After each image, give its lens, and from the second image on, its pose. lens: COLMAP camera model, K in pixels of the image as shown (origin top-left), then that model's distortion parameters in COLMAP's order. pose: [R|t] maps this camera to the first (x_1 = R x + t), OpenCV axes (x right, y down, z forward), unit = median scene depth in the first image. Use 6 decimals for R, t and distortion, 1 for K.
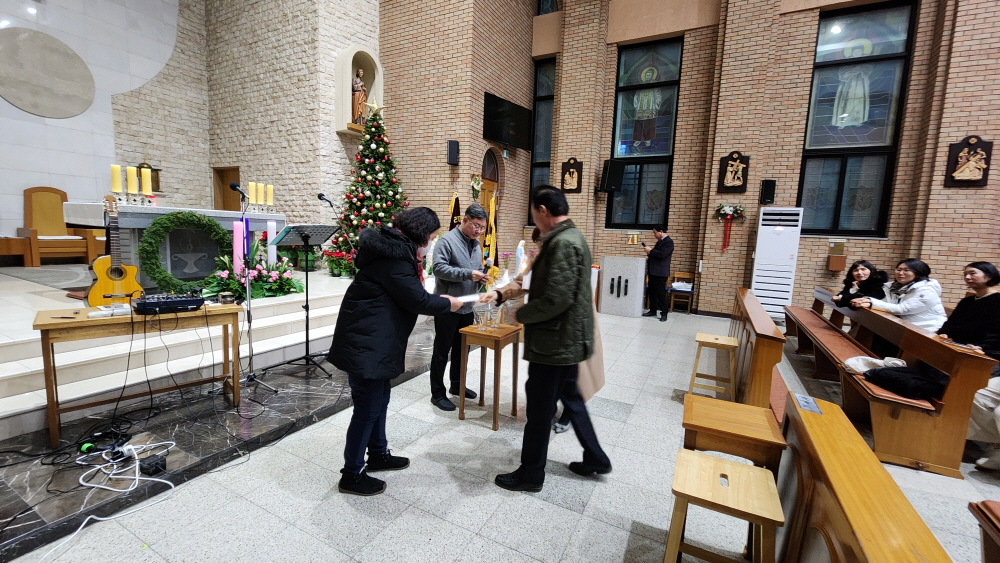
lens RADIAL K [[412.1, 0, 497.8], [0, 412.1, 277.9], [0, 0, 1]] dist [0.001169, -0.000521]
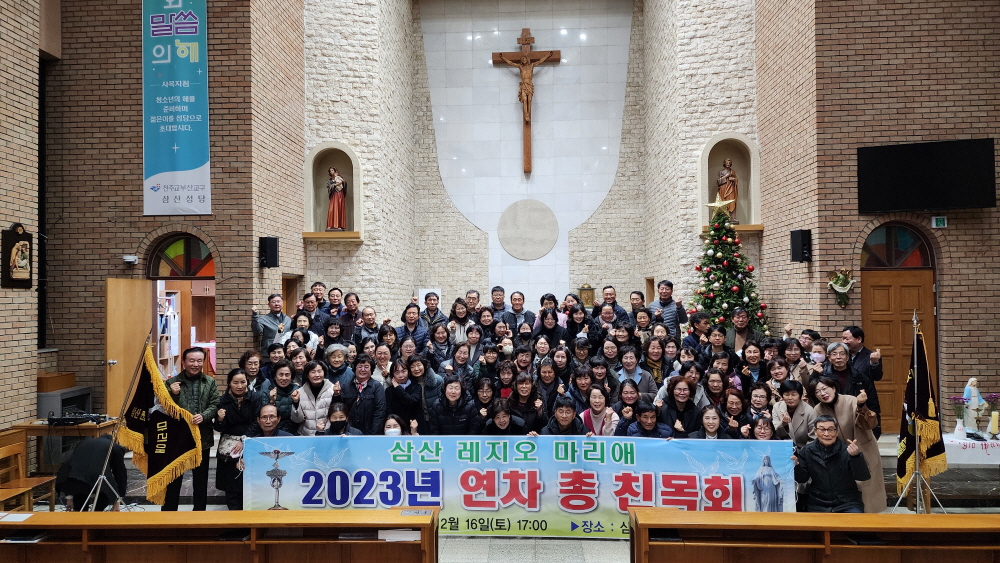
lens RADIAL K [[668.5, 0, 501.1], [0, 668.5, 294.3], [0, 0, 1]] dist [0.057692, -0.038266]
pose [[0.418598, -0.051927, -0.906686, 0.741953], [-0.071283, 0.993405, -0.089803, -0.073987], [0.905370, 0.102223, 0.412136, 0.039181]]
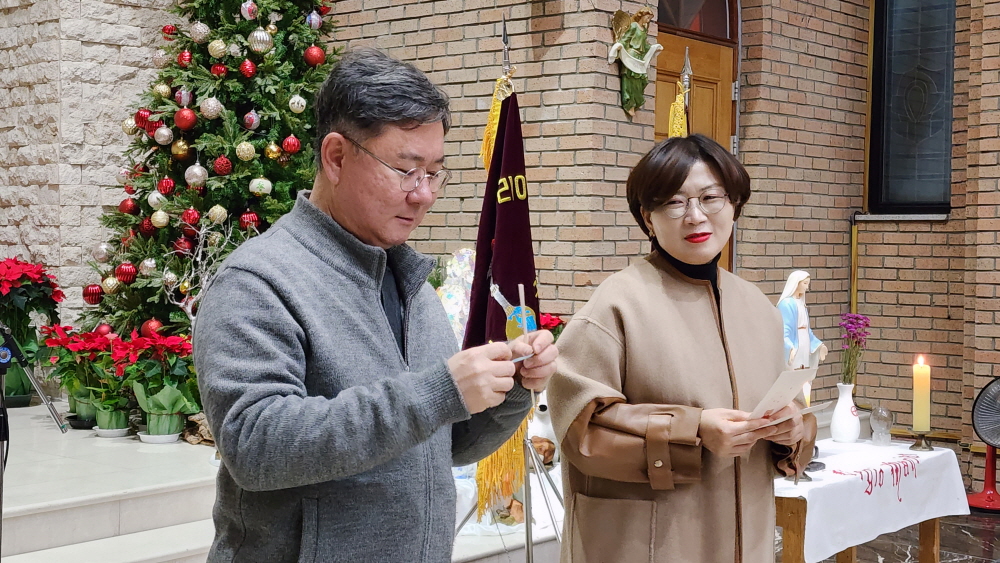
lens RADIAL K [[1383.5, 0, 504.9], [0, 1383.5, 293.8], [0, 0, 1]] dist [0.180175, -0.619584]
pose [[0.975945, -0.020706, -0.217033, 0.053406], [0.003149, 0.996715, -0.080930, -0.013456], [0.217996, 0.078300, 0.972804, 0.177394]]
